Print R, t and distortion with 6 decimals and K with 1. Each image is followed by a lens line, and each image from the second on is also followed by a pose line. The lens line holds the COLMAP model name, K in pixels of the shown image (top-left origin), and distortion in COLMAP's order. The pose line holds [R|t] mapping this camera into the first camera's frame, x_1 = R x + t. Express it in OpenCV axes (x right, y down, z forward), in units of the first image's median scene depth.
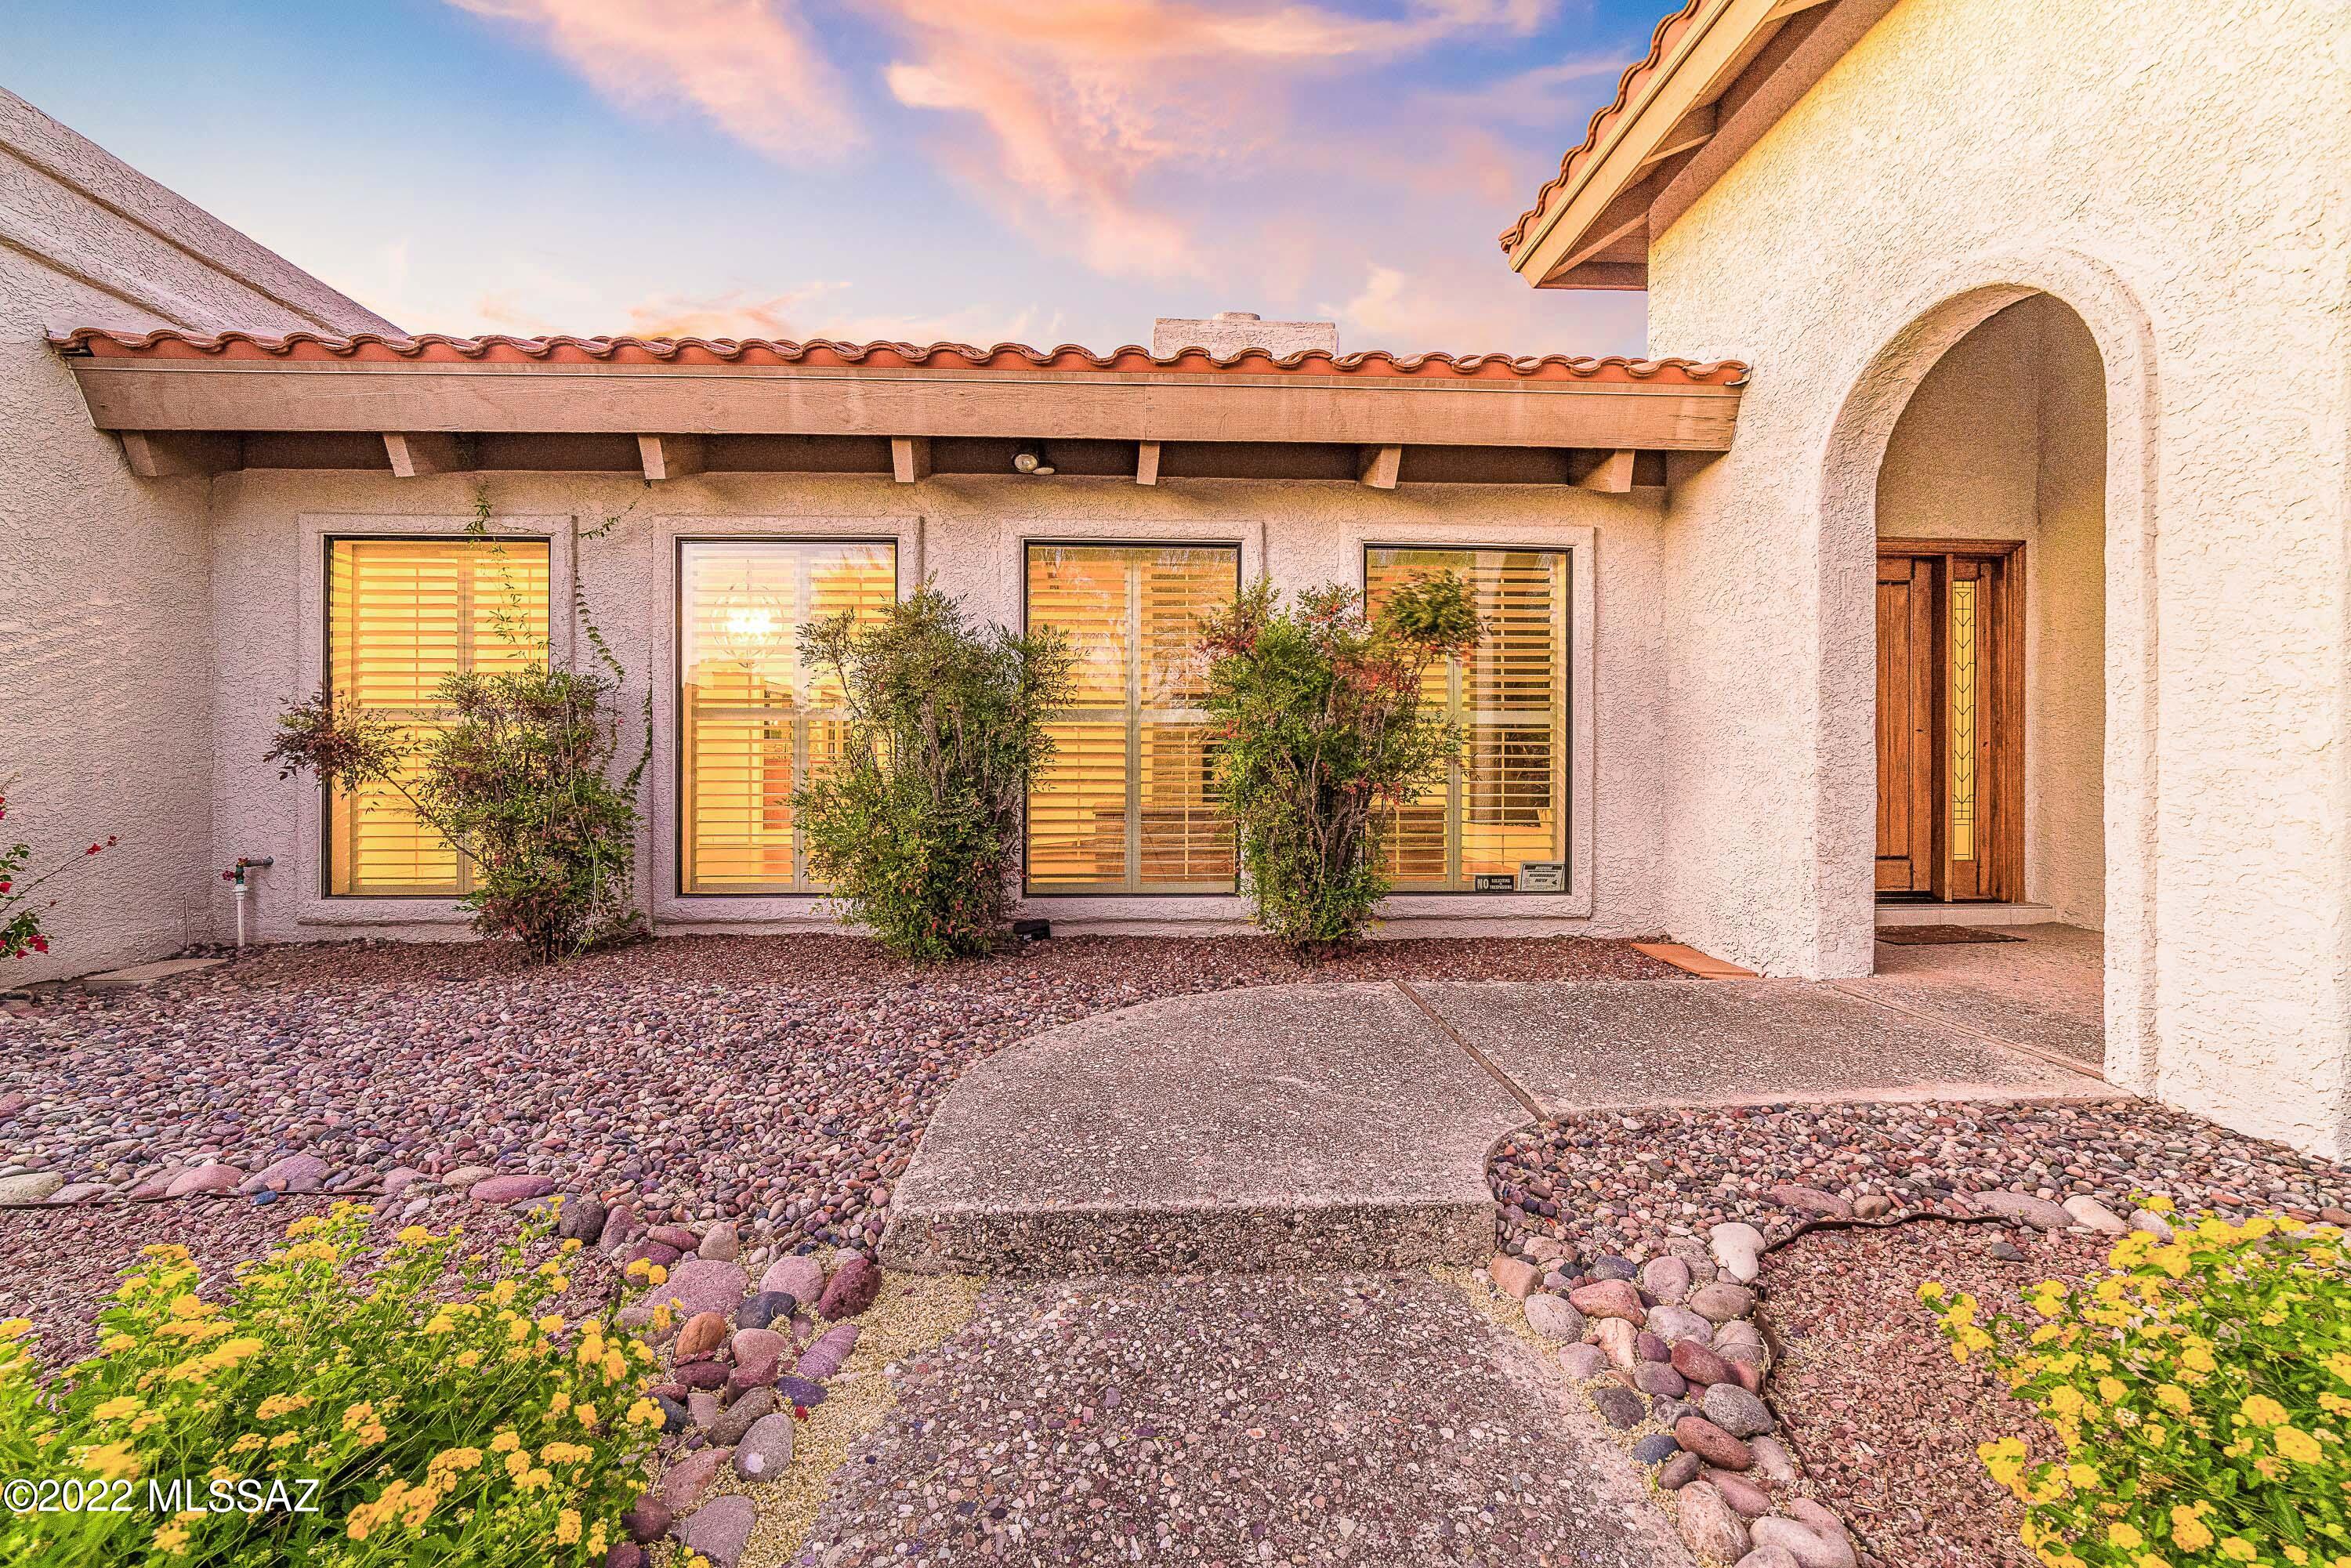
lens RADIAL K [[973.2, 0, 1172.5], [0, 973.2, 784.1], [0, 0, 1]] dist [0.001912, 0.000819]
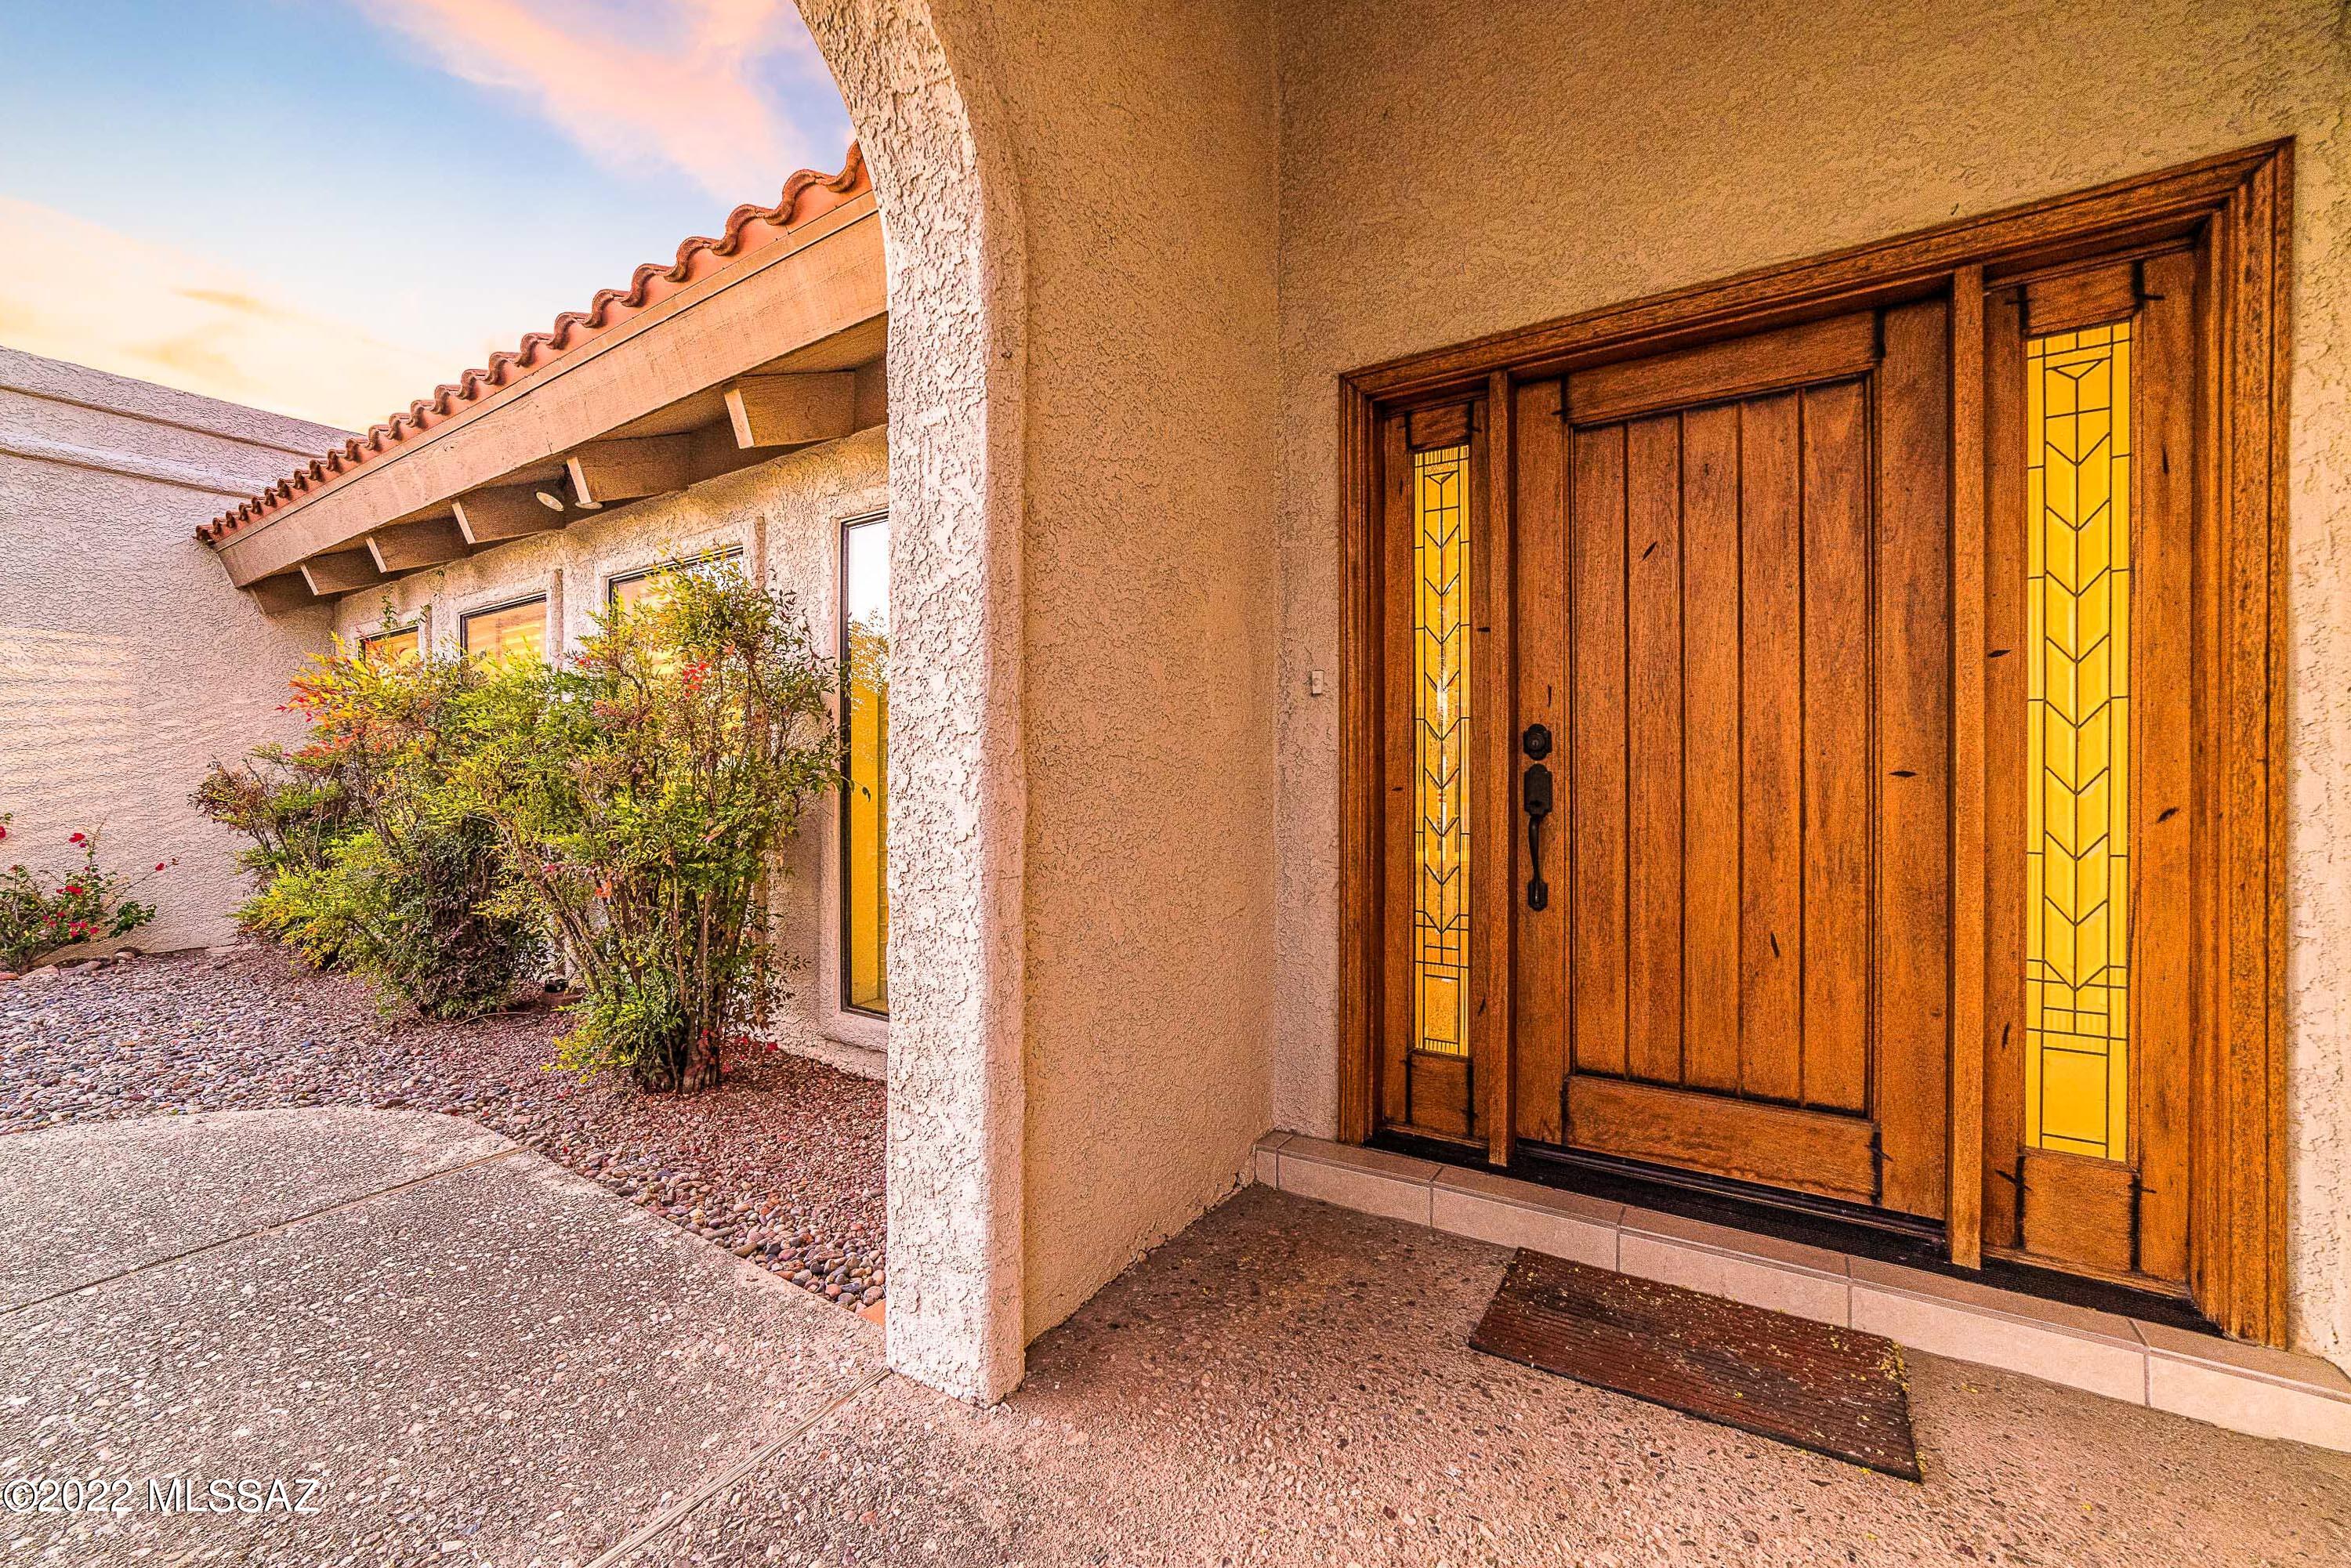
lens RADIAL K [[973.2, 0, 1173.7], [0, 973.2, 778.7], [0, 0, 1]] dist [0.001912, 0.000819]
pose [[0.788857, 0.000757, -0.614576, 0.791702], [-0.000936, 1.000000, 0.000030, -0.053783], [0.614575, 0.000552, 0.788858, 0.556187]]
